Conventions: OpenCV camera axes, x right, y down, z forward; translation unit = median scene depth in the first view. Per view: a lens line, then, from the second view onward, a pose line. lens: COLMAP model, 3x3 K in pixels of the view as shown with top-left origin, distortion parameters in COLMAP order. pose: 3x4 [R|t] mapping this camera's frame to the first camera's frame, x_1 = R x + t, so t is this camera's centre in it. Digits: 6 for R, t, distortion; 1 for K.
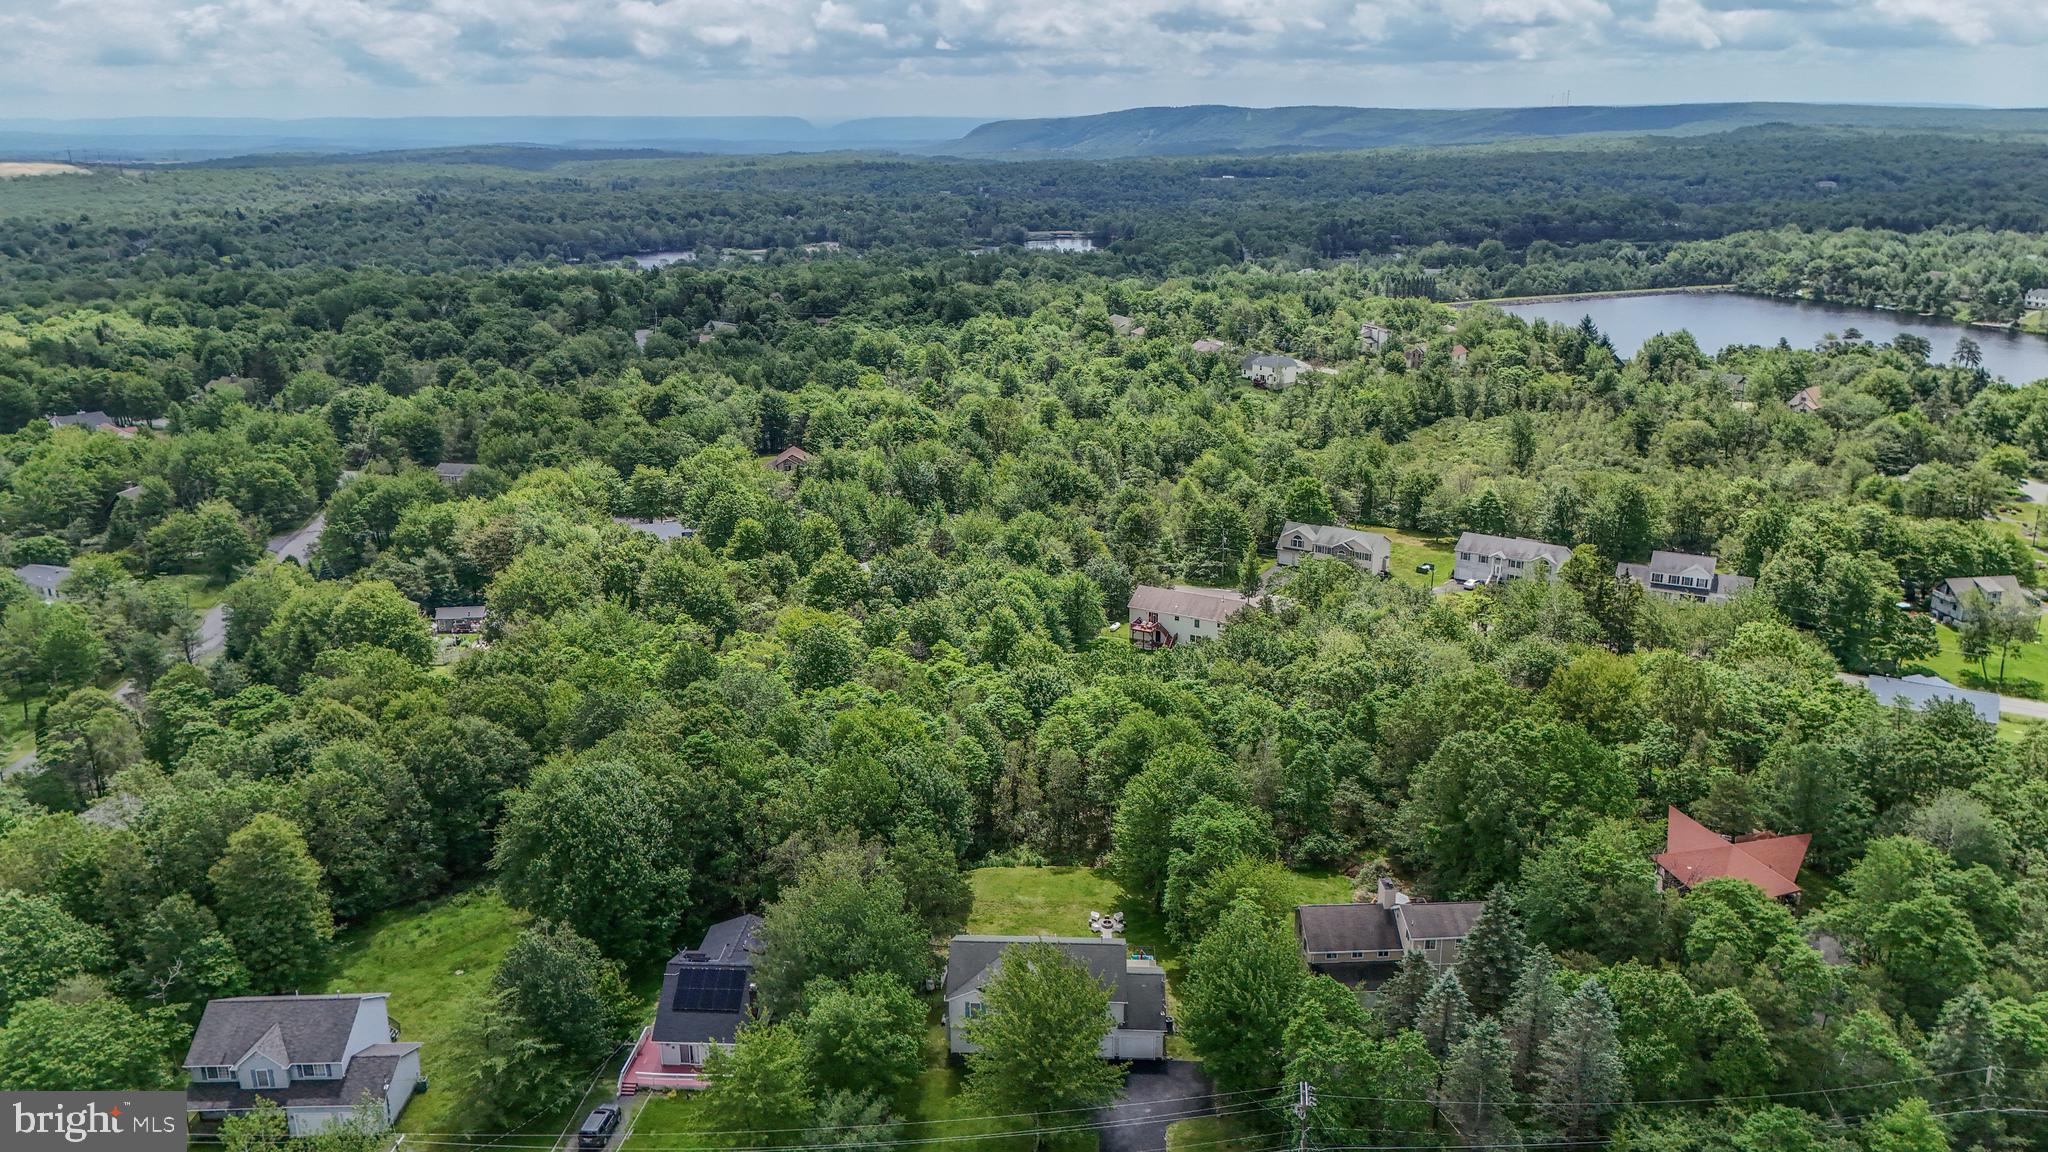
lens RADIAL K [[1500.3, 0, 1005.4], [0, 1500.3, 596.1], [0, 0, 1]] dist [0.067345, -0.073192]
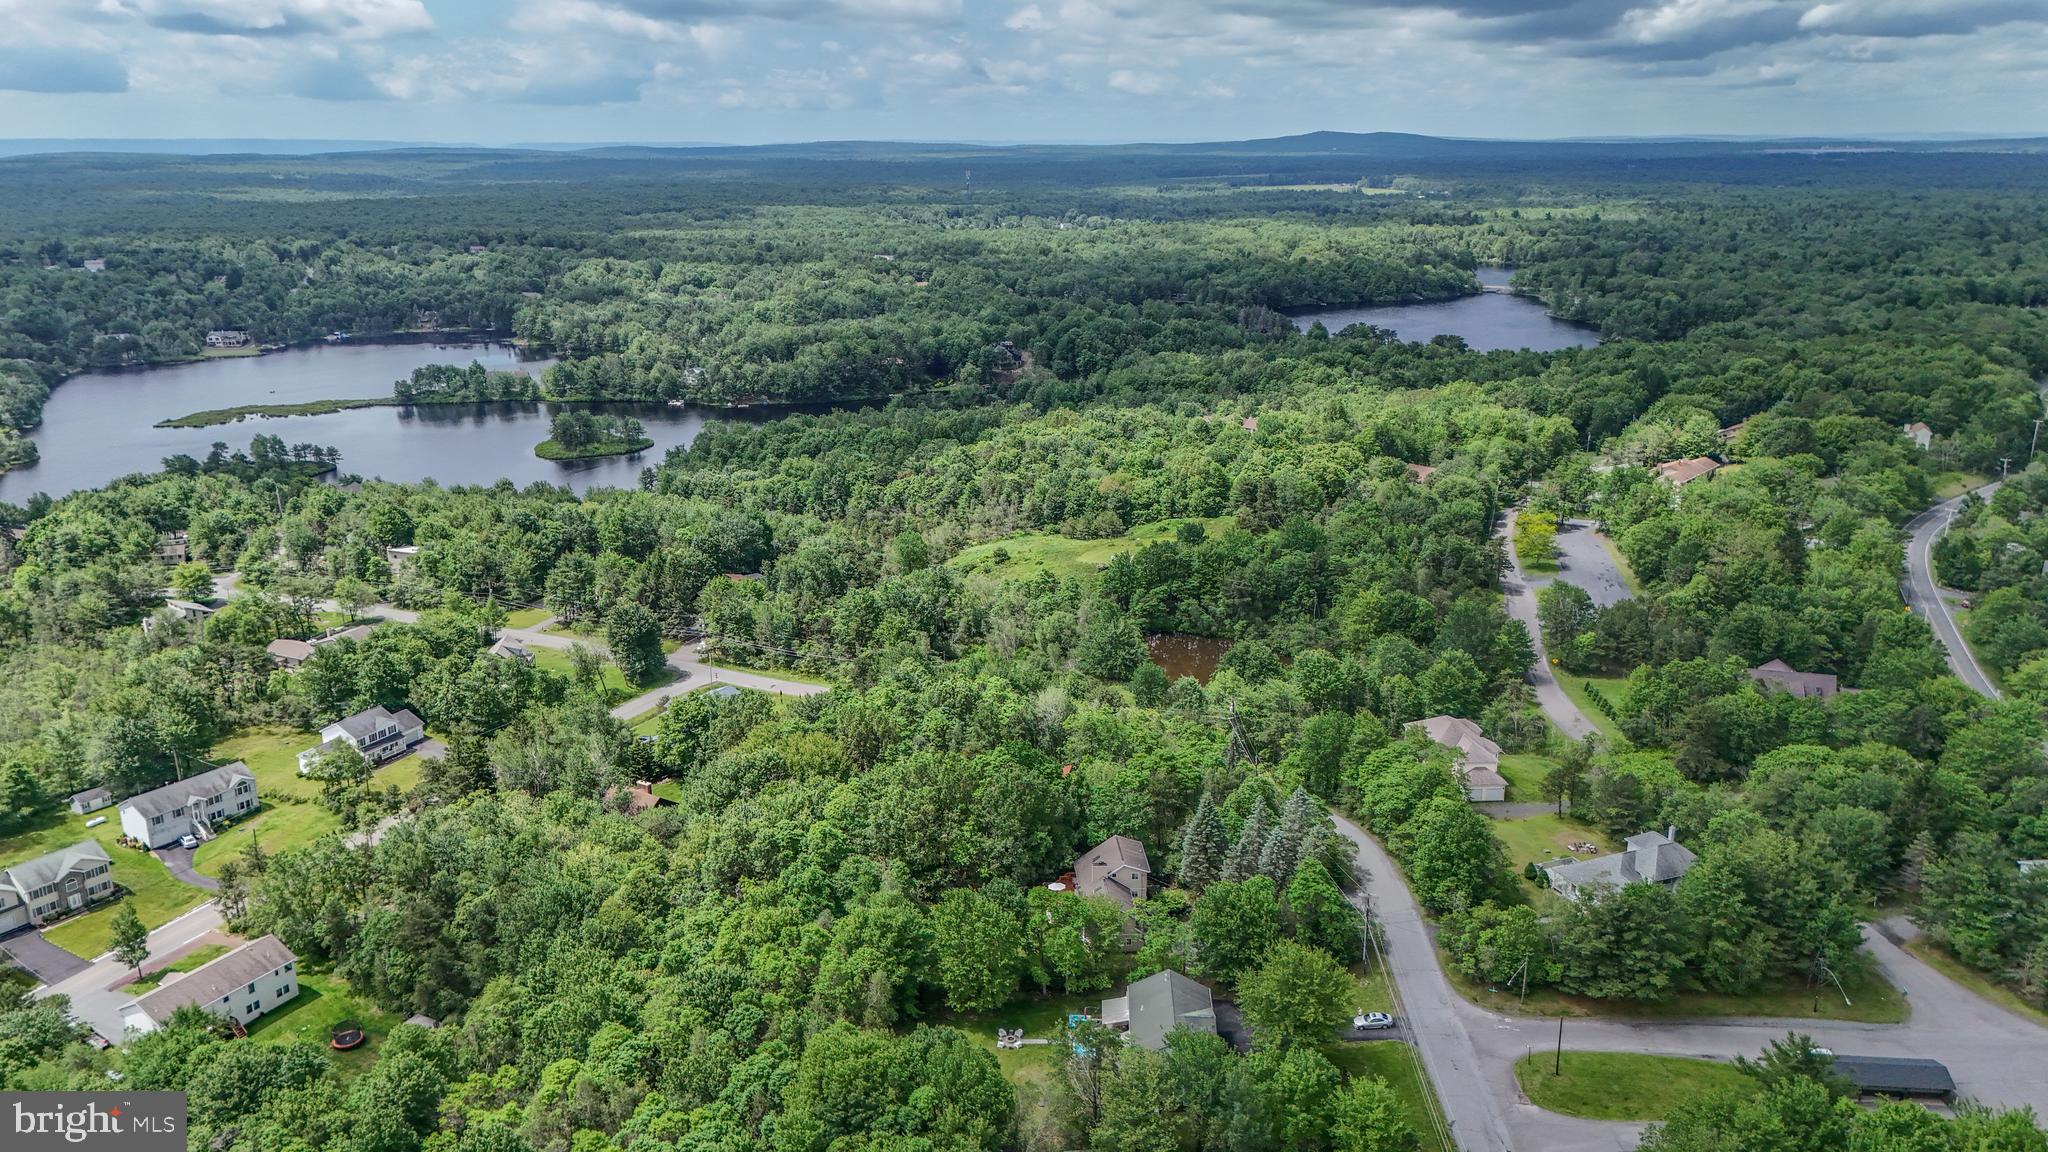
lens RADIAL K [[1500.3, 0, 1025.0], [0, 1500.3, 576.7], [0, 0, 1]] dist [0.067345, -0.073192]
pose [[-0.030471, -0.272867, 0.961569, -0.222582], [0.307621, 0.912762, 0.268766, -0.100192], [-0.951021, 0.303988, 0.056127, 0.173009]]
